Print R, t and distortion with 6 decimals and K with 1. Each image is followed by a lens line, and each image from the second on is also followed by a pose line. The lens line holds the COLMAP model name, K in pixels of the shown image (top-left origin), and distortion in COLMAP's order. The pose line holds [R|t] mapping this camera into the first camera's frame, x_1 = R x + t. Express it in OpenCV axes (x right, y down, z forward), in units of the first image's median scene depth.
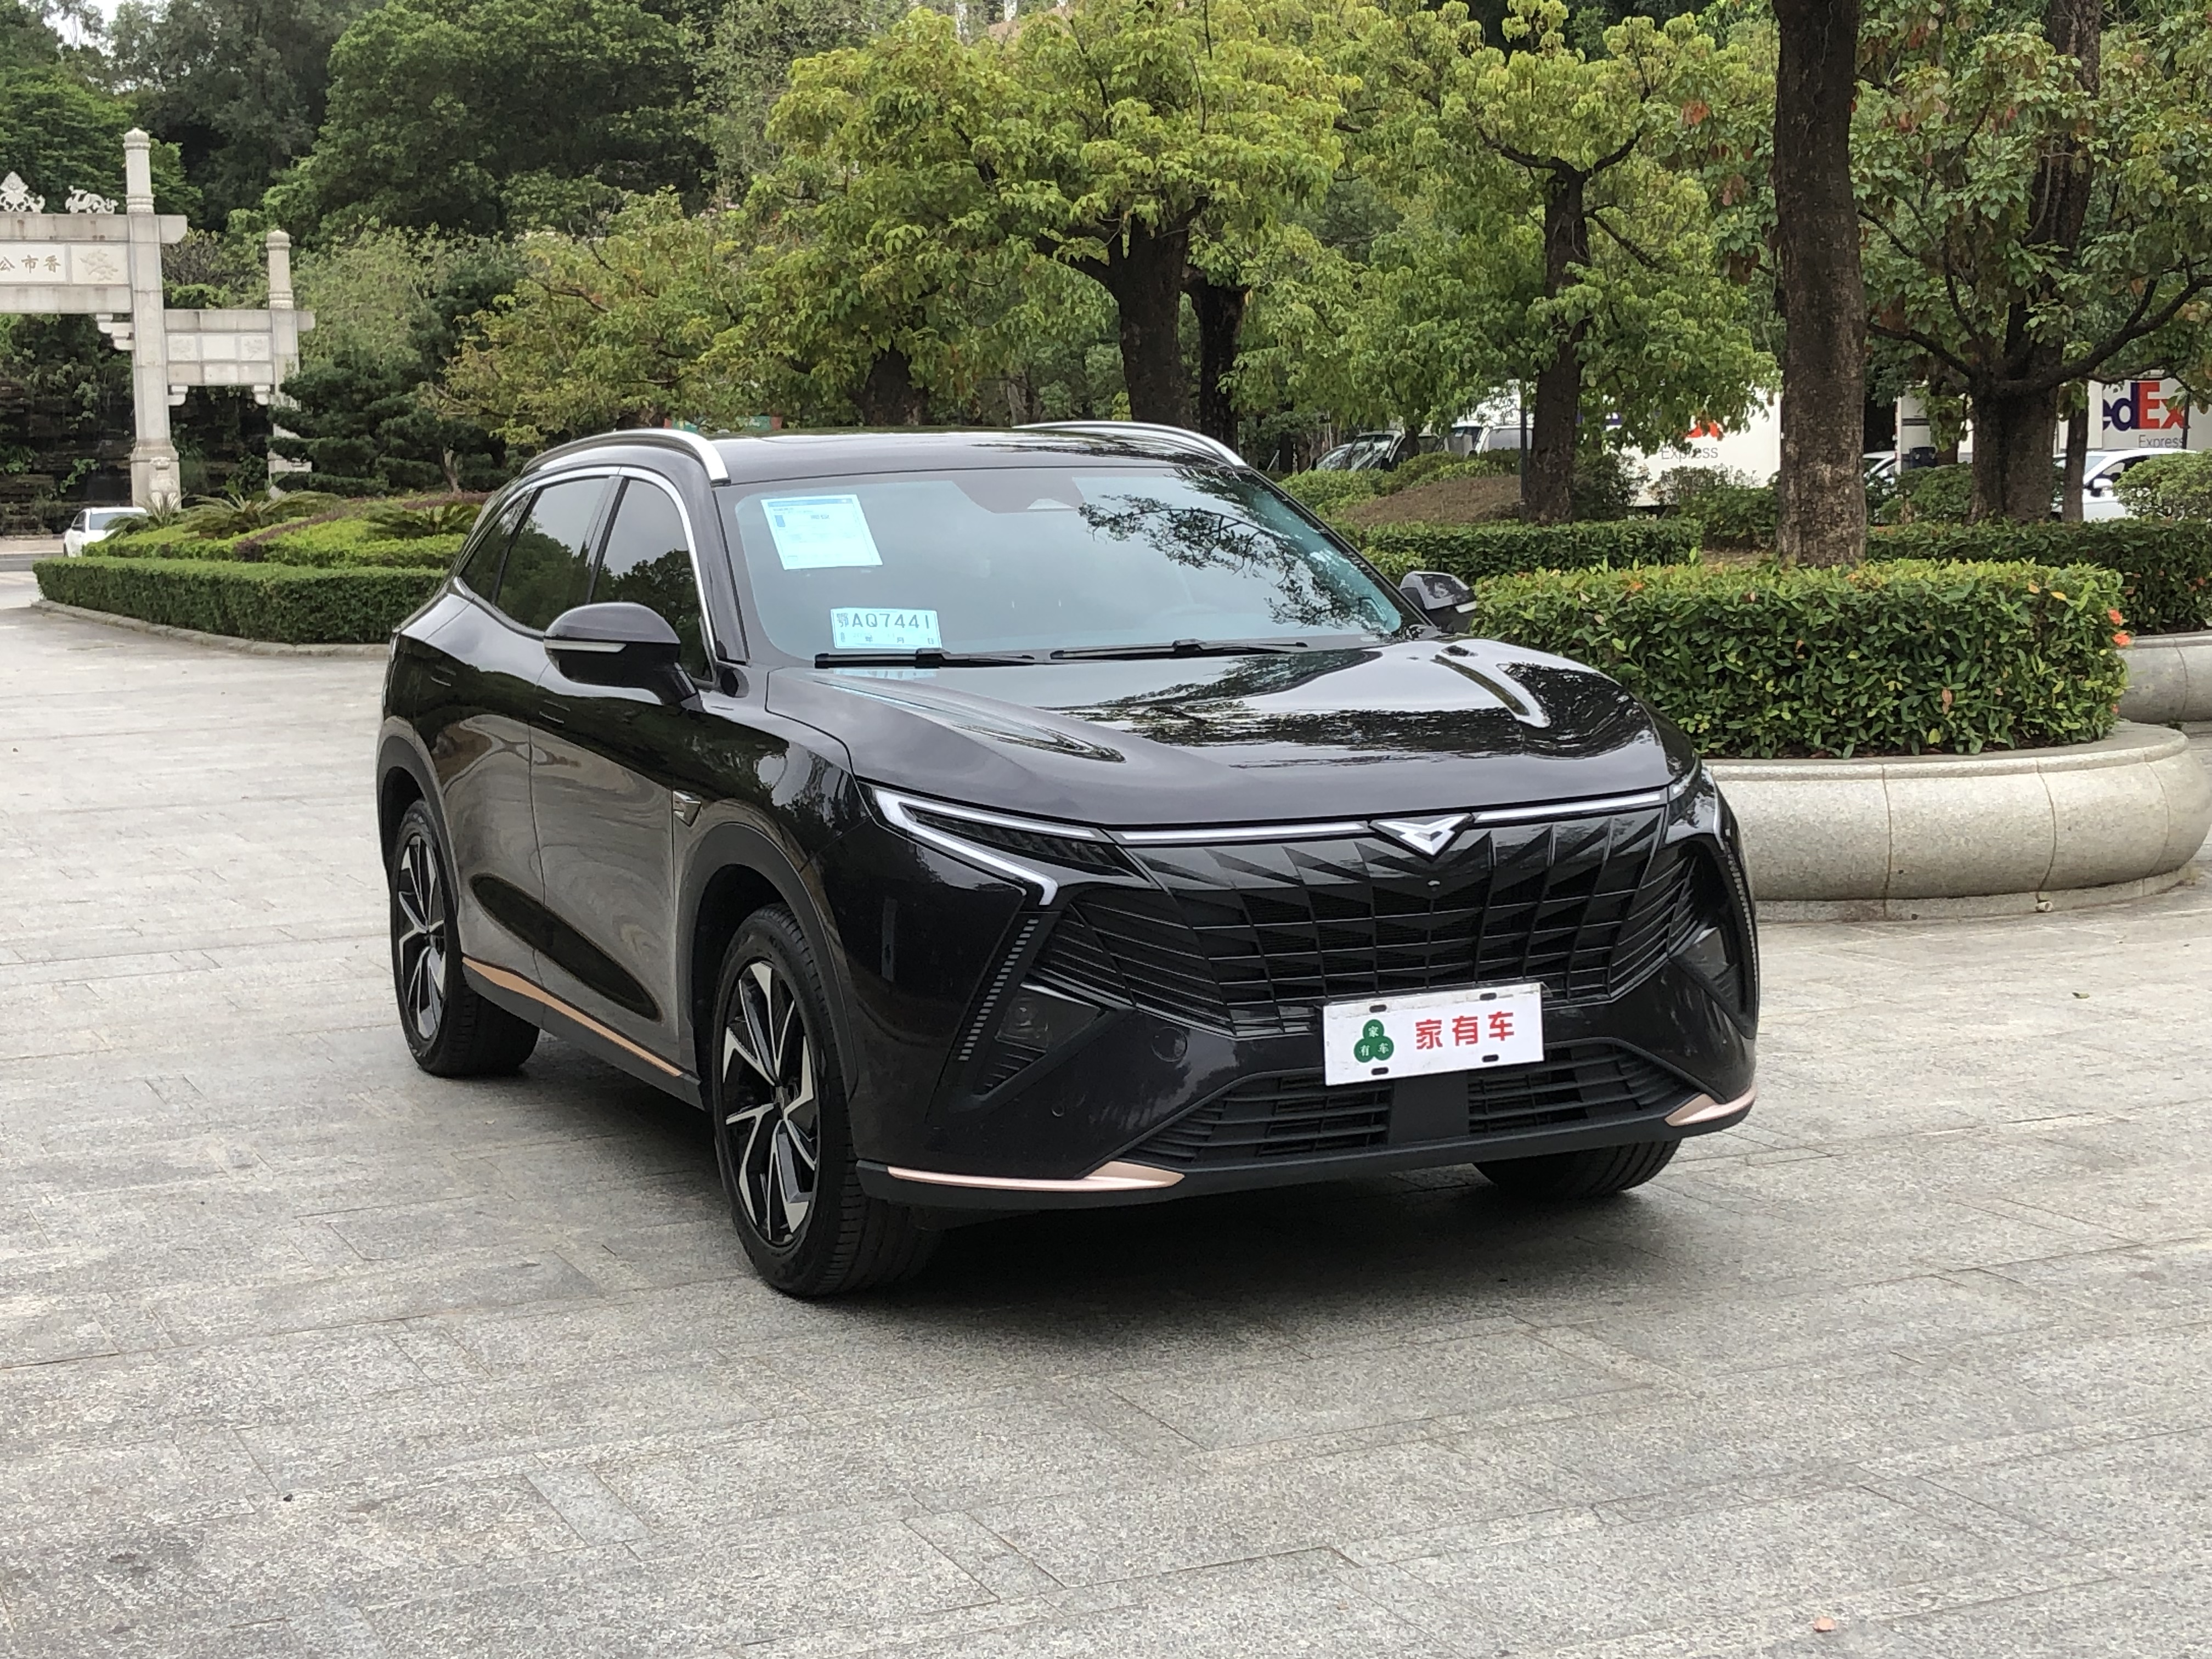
lens RADIAL K [[3297.3, 0, 1097.2], [0, 3297.3, 823.8], [0, 0, 1]] dist [0.198882, -0.838204]
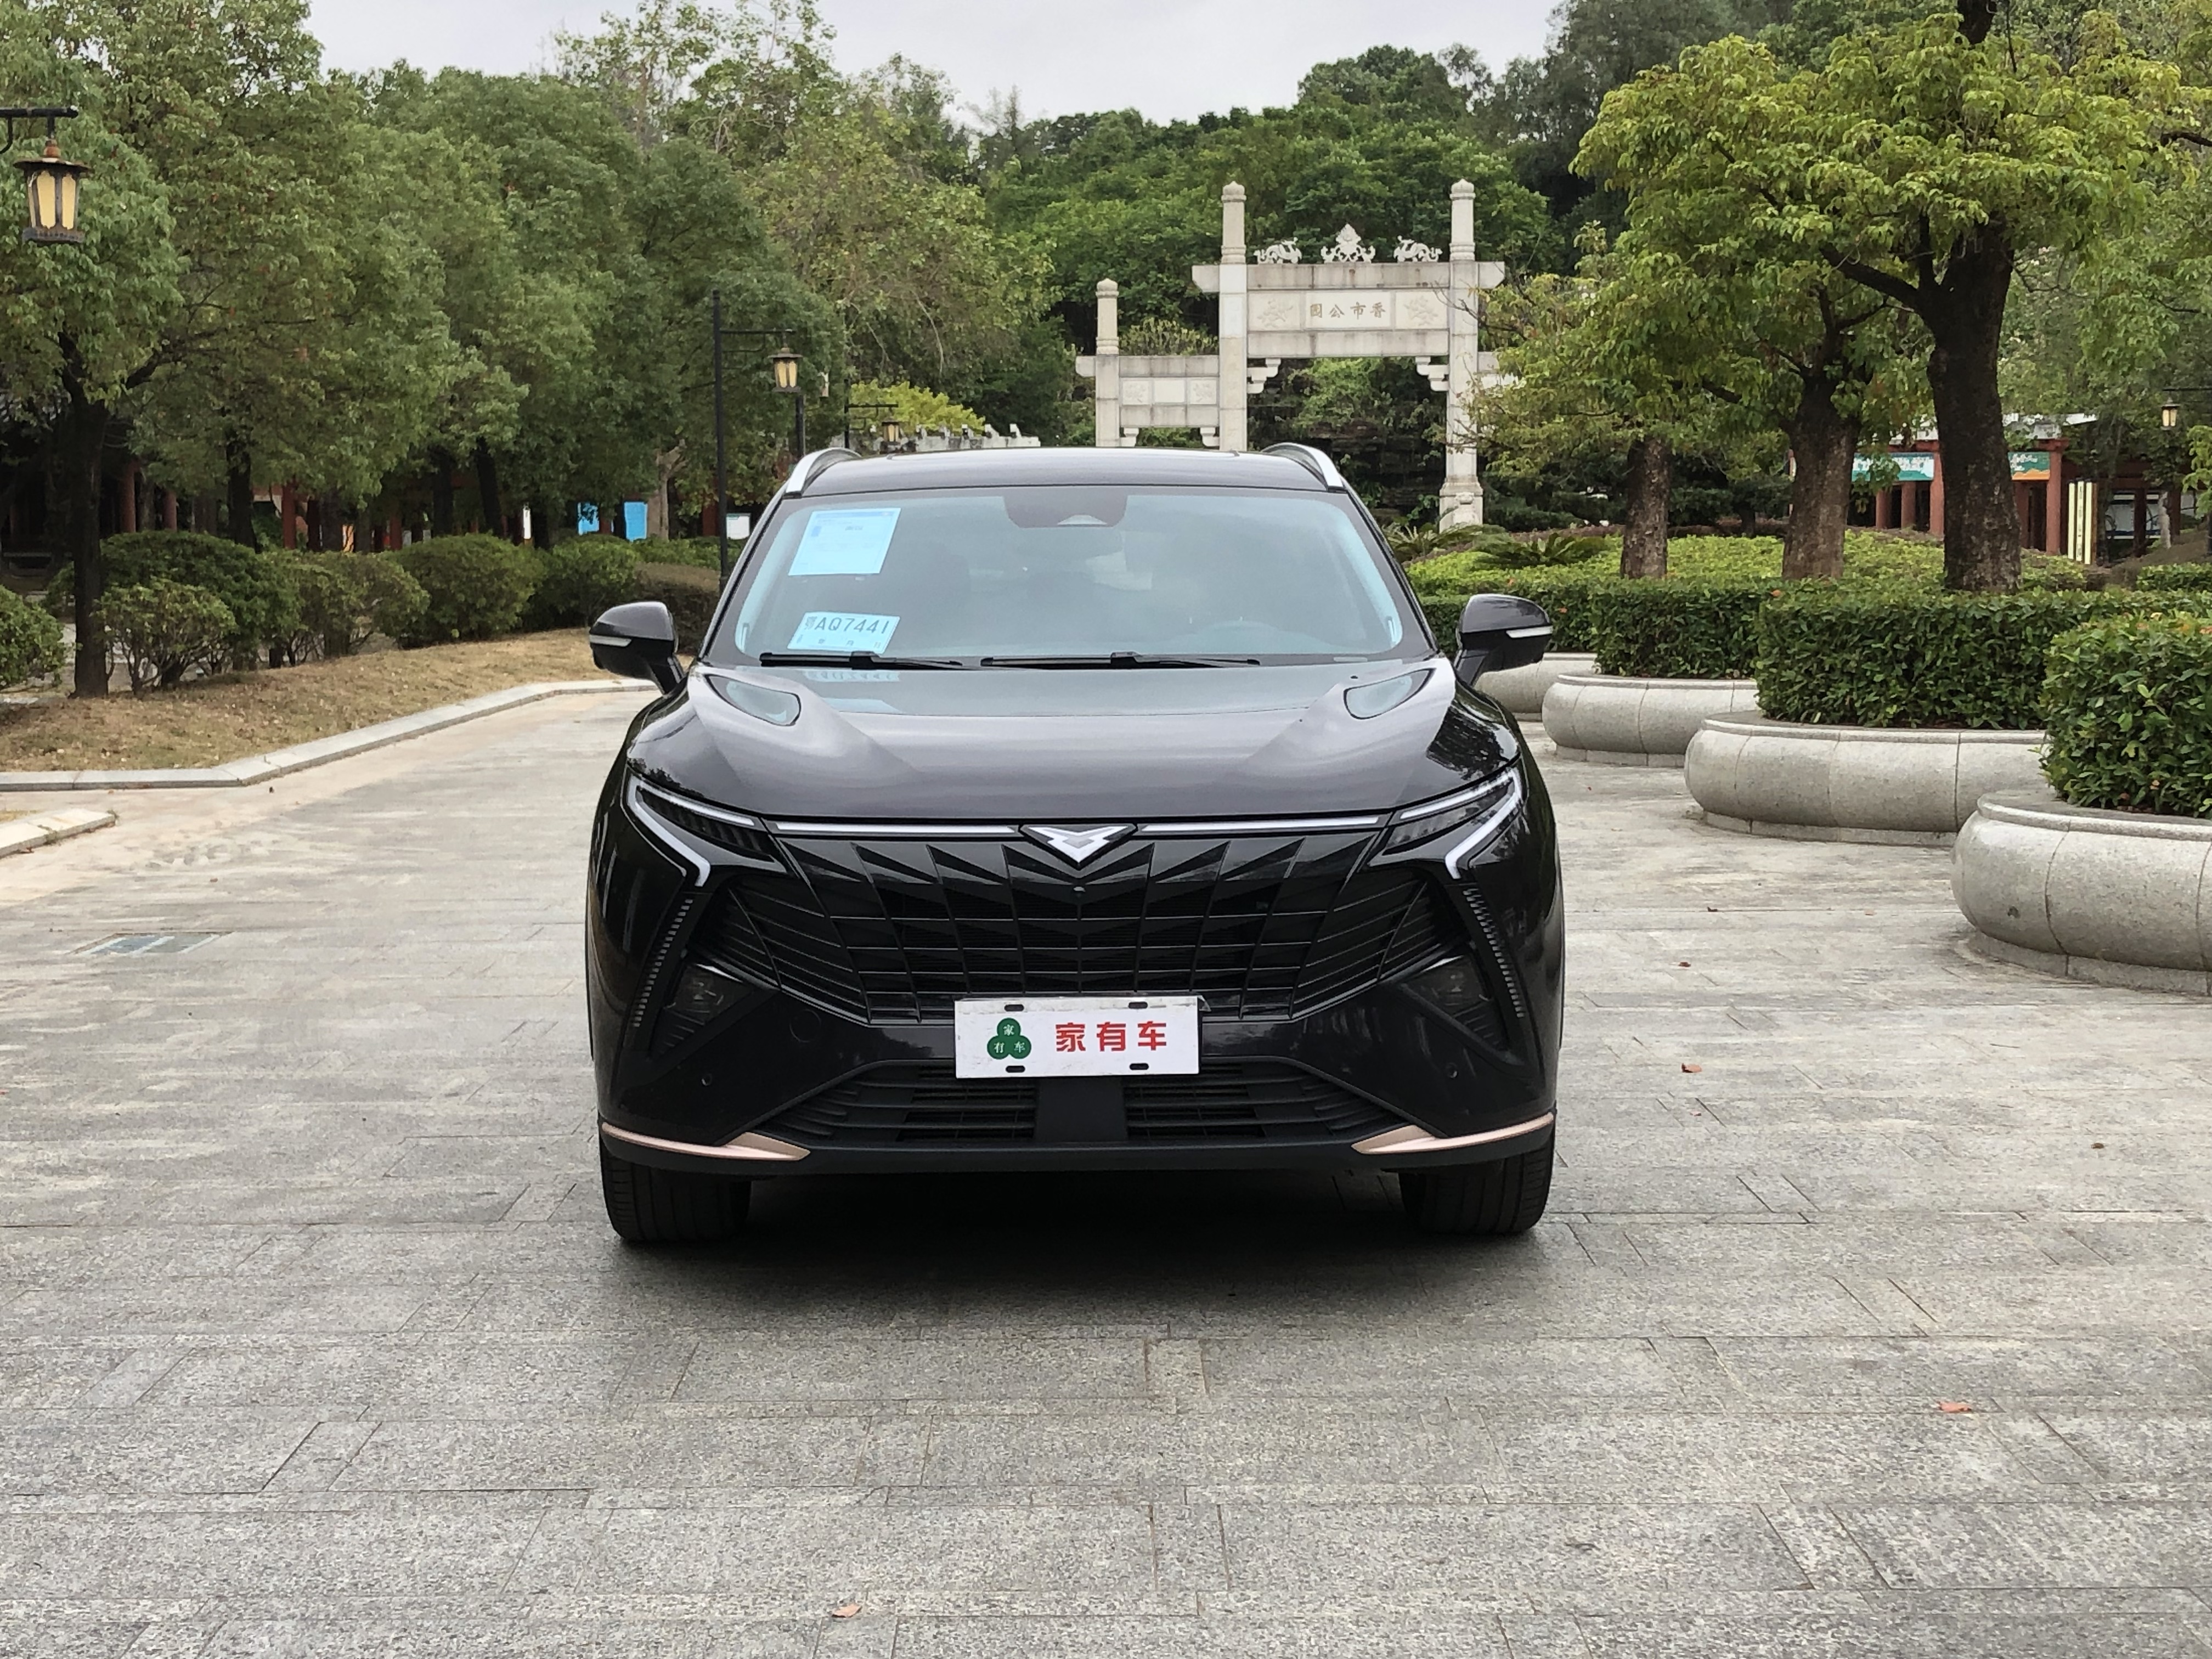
lens RADIAL K [[3262.1, 0, 1095.8], [0, 3262.1, 820.5], [0, 0, 1]] dist [0.208843, -0.816078]
pose [[0.916720, 0.051714, -0.396170, 0.505598], [-0.056134, 0.998423, 0.000435, -0.004090], [0.395568, 0.021840, 0.918177, 0.076119]]
